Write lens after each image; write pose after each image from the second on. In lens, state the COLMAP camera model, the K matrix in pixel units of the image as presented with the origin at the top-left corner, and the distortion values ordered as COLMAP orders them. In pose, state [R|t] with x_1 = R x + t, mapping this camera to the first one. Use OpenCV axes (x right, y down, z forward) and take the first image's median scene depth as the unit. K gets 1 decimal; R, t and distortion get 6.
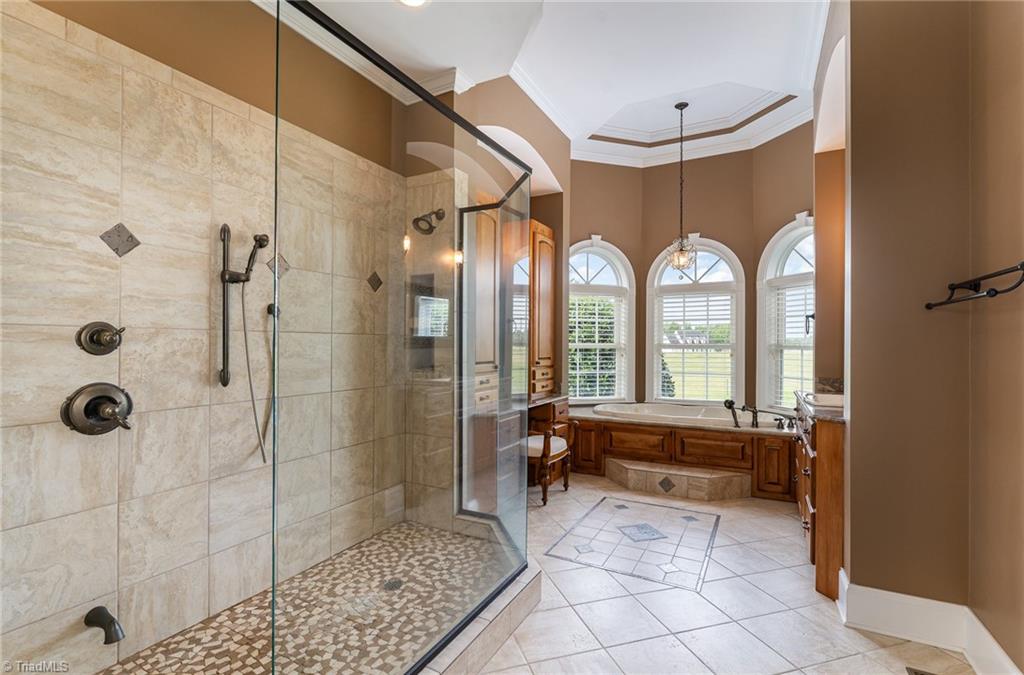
lens RADIAL K [[450.1, 0, 511.7], [0, 450.1, 342.7], [0, 0, 1]] dist [0.001205, 0.000106]
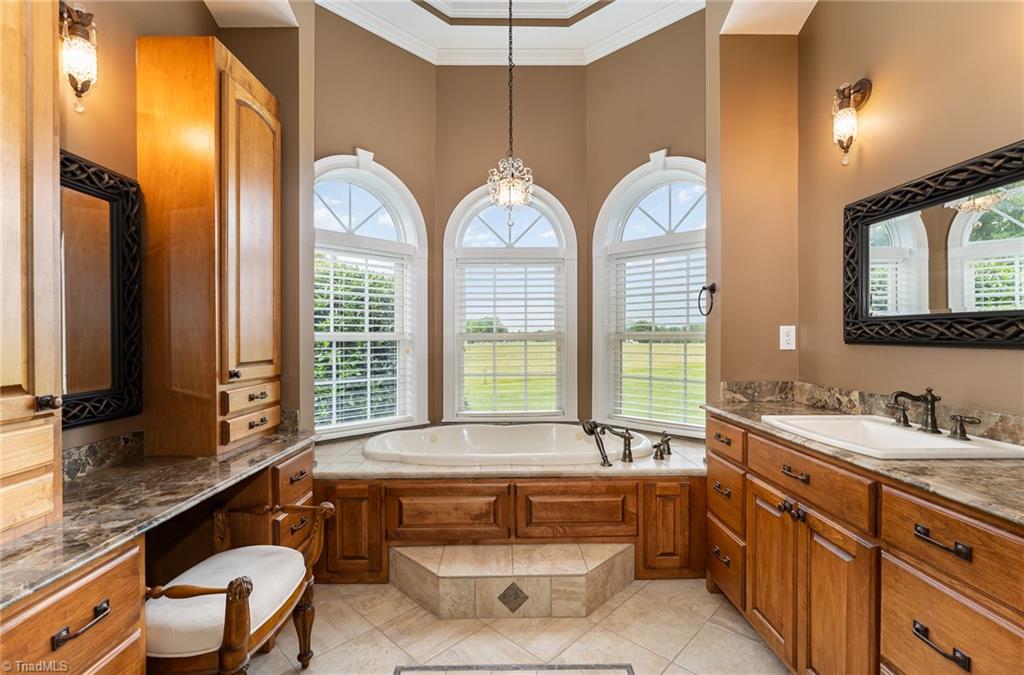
lens RADIAL K [[450.1, 0, 509.4], [0, 450.1, 340.0], [0, 0, 1]] dist [0.001205, 0.000106]
pose [[0.871853, -0.009125, 0.489682, 0.074354], [0.005357, 0.999944, 0.009095, 0.008360], [-0.489738, -0.005307, 0.871854, 0.471216]]
